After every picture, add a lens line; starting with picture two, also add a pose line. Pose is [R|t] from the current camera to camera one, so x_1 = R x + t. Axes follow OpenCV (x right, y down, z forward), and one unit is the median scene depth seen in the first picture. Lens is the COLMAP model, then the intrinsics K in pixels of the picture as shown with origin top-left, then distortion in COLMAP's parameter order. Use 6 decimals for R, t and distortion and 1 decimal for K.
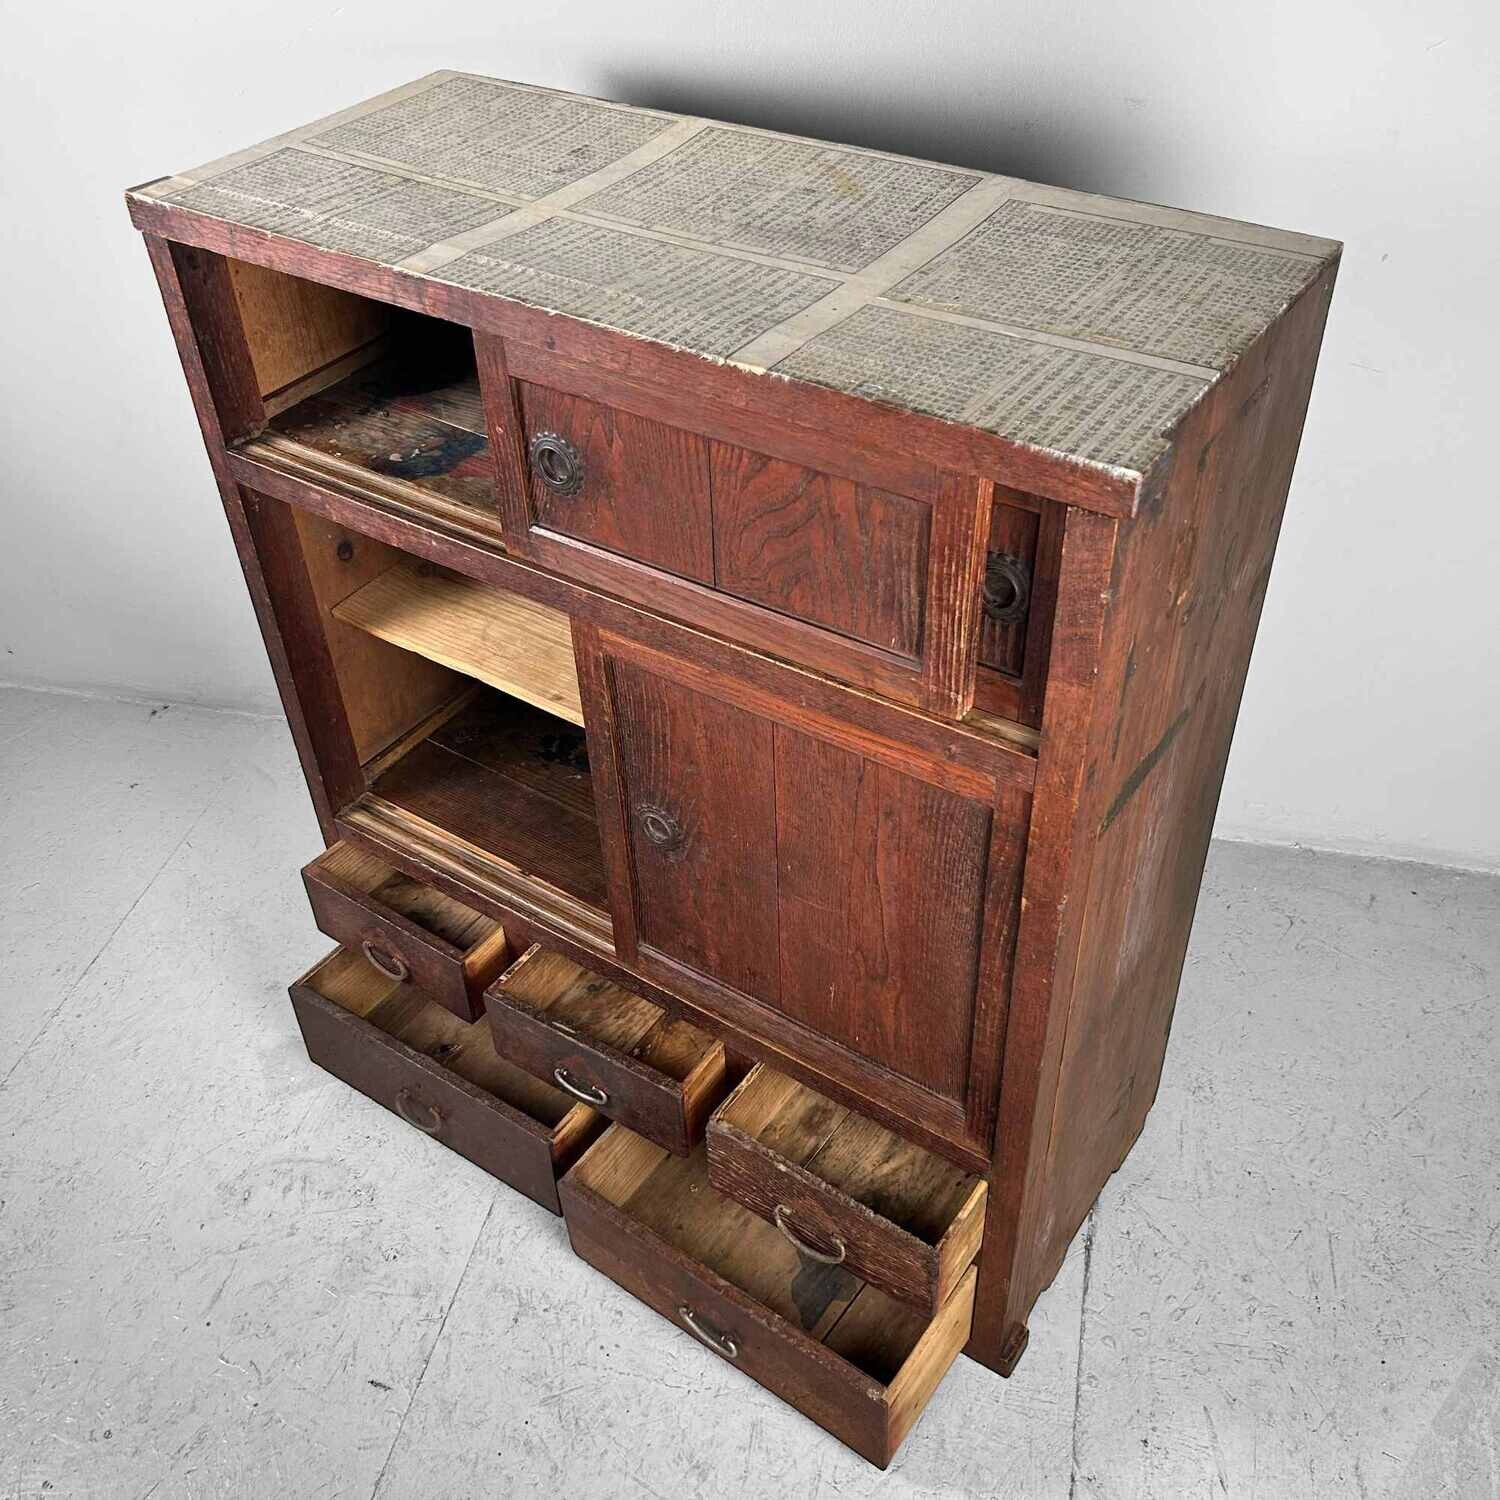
lens RADIAL K [[1552.9, 0, 735.4], [0, 1552.9, 755.5], [0, 0, 1]] dist [0.015053, 0.000000]
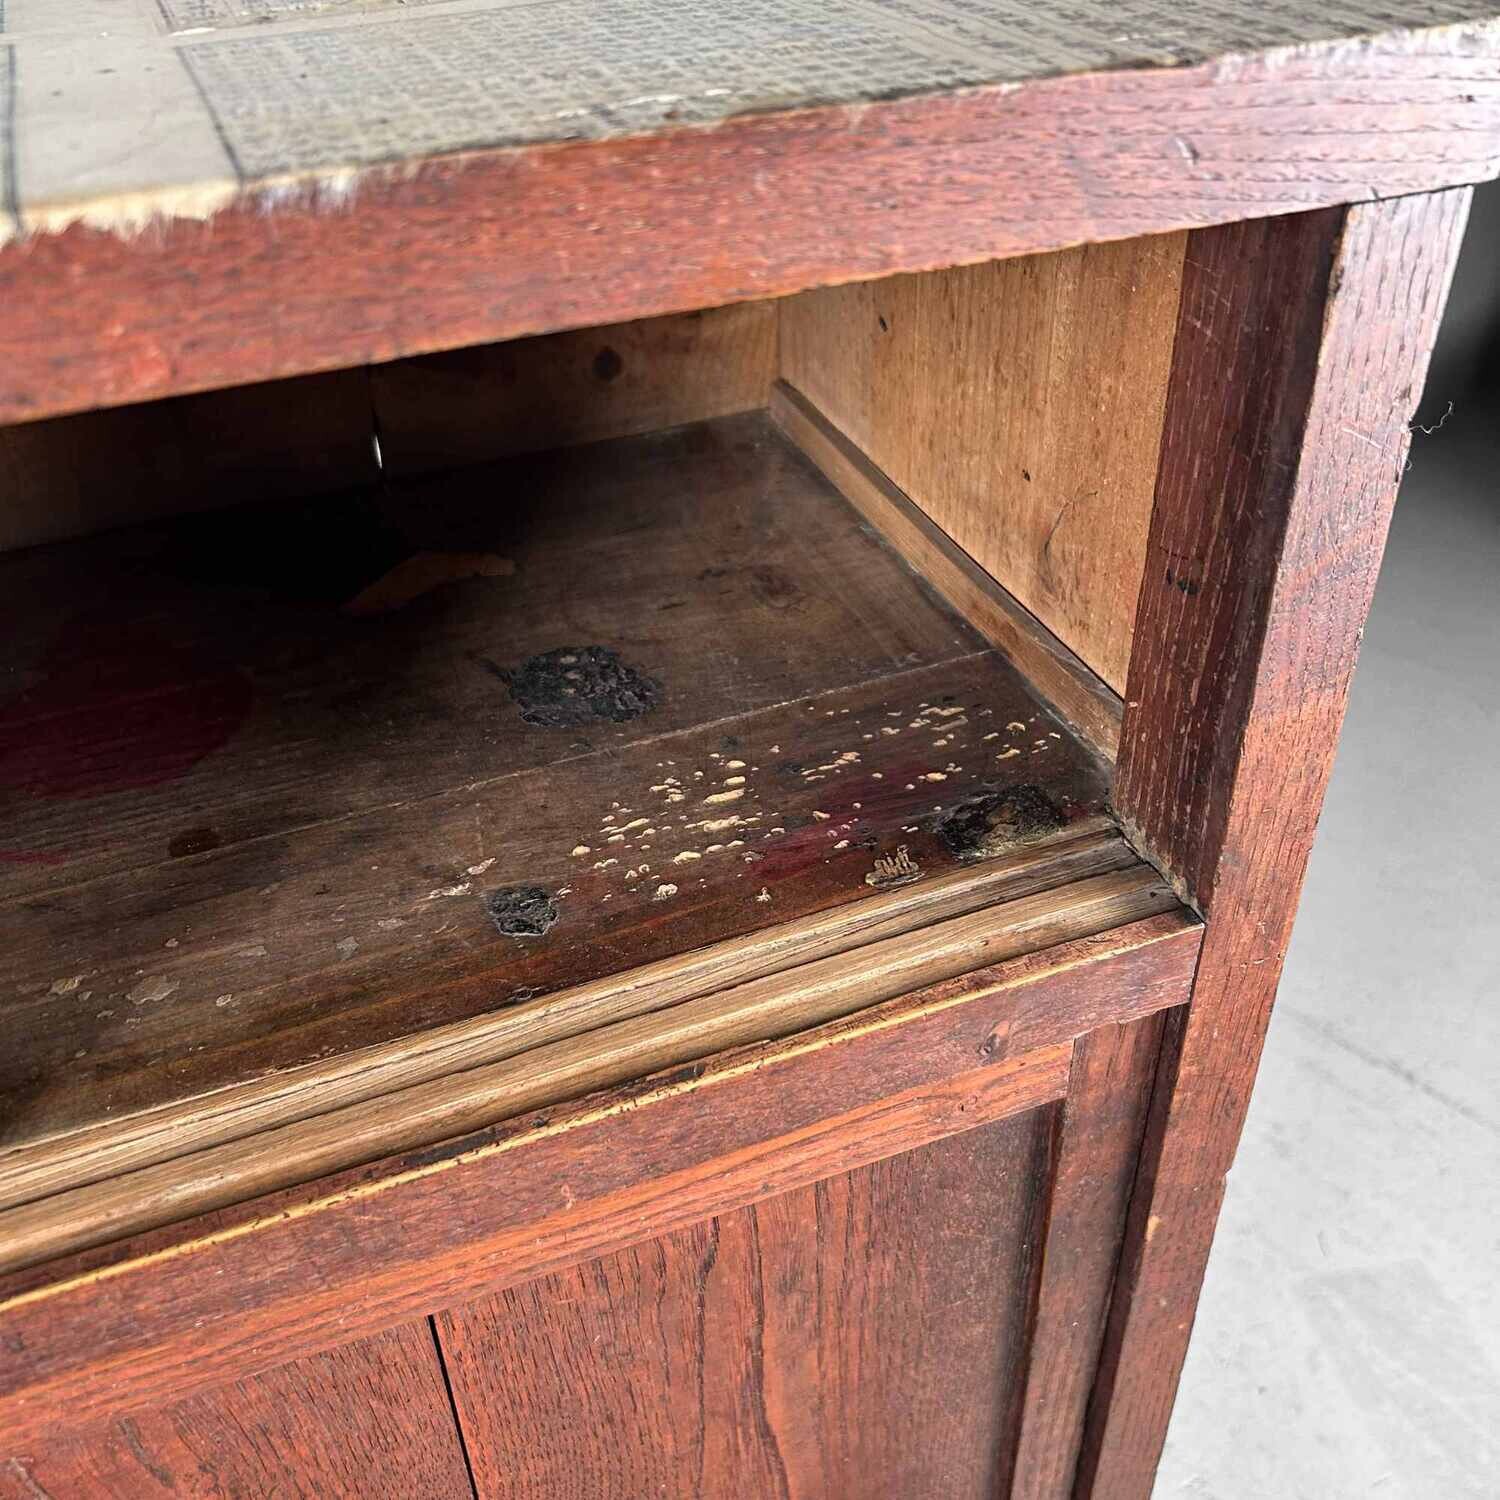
lens RADIAL K [[1552.9, 0, 759.3], [0, 1552.9, 743.6], [0, 0, 1]] dist [0.015053, 0.000000]
pose [[0.557559, -0.471488, 0.683247, -0.093965], [0.539760, 0.831225, 0.133135, -0.110574], [-0.630704, 0.294559, 0.717947, 0.539289]]
